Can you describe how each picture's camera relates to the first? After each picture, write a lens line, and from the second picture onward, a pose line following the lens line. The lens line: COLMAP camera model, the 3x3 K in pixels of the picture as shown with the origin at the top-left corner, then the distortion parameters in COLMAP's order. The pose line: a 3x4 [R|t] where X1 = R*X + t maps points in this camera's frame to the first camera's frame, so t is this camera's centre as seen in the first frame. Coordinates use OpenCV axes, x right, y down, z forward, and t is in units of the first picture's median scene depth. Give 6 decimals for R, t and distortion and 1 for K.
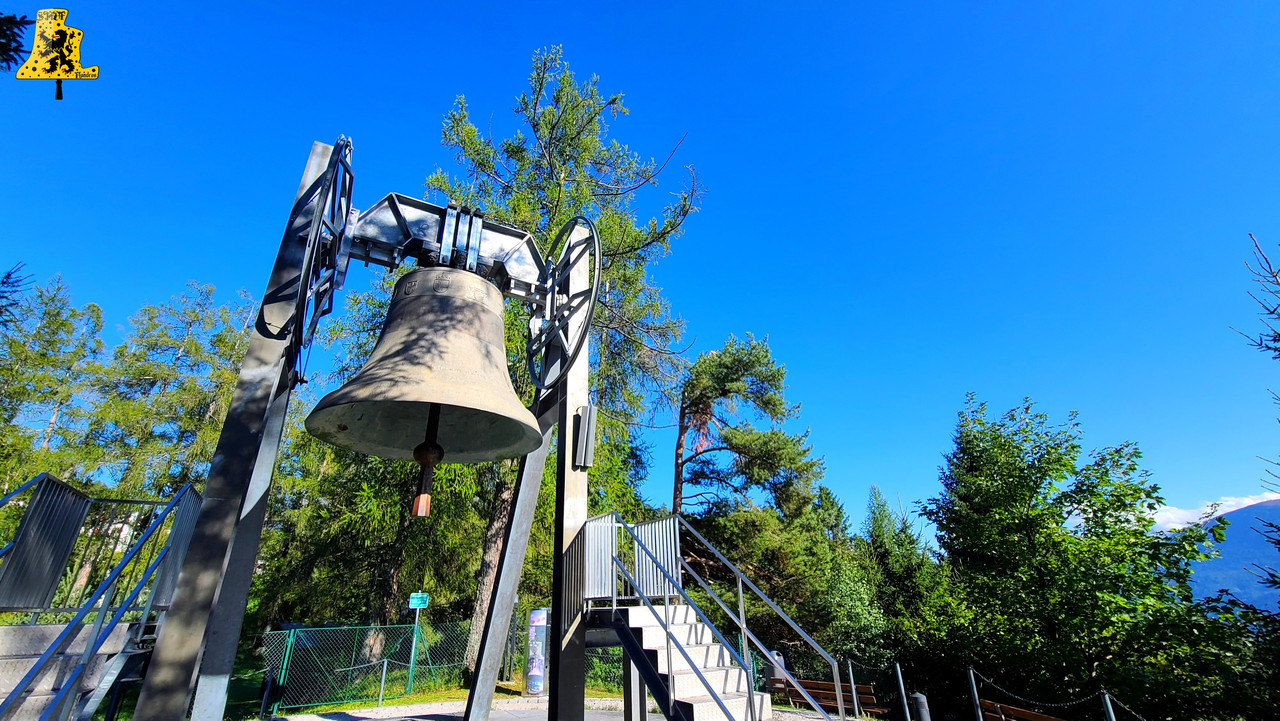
lens RADIAL K [[544.7, 0, 640.0], [0, 544.7, 360.5], [0, 0, 1]] dist [-0.002604, -0.000254]
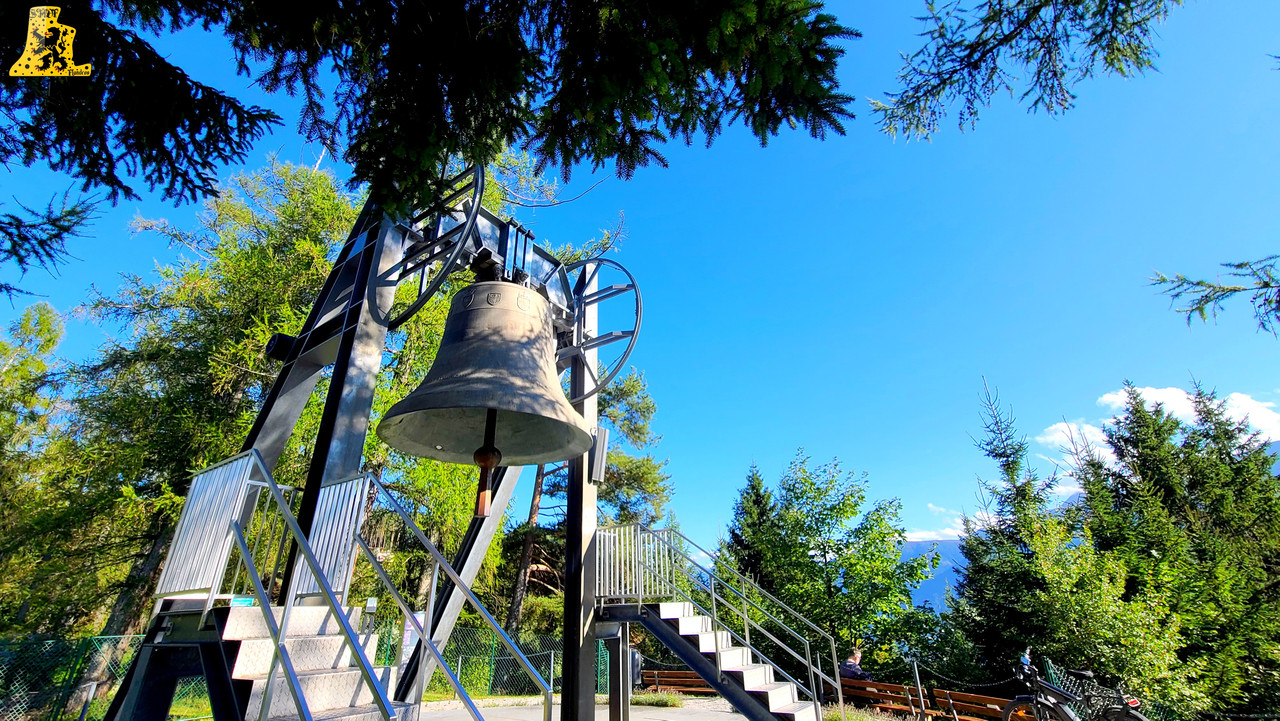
lens RADIAL K [[544.7, 0, 640.0], [0, 544.7, 360.5], [0, 0, 1]] dist [-0.002604, -0.000254]
pose [[0.898978, 0.187095, 0.396023, -0.486712], [-0.179274, 0.982144, -0.057044, -0.005174], [-0.399624, -0.019715, 0.916467, -0.075478]]
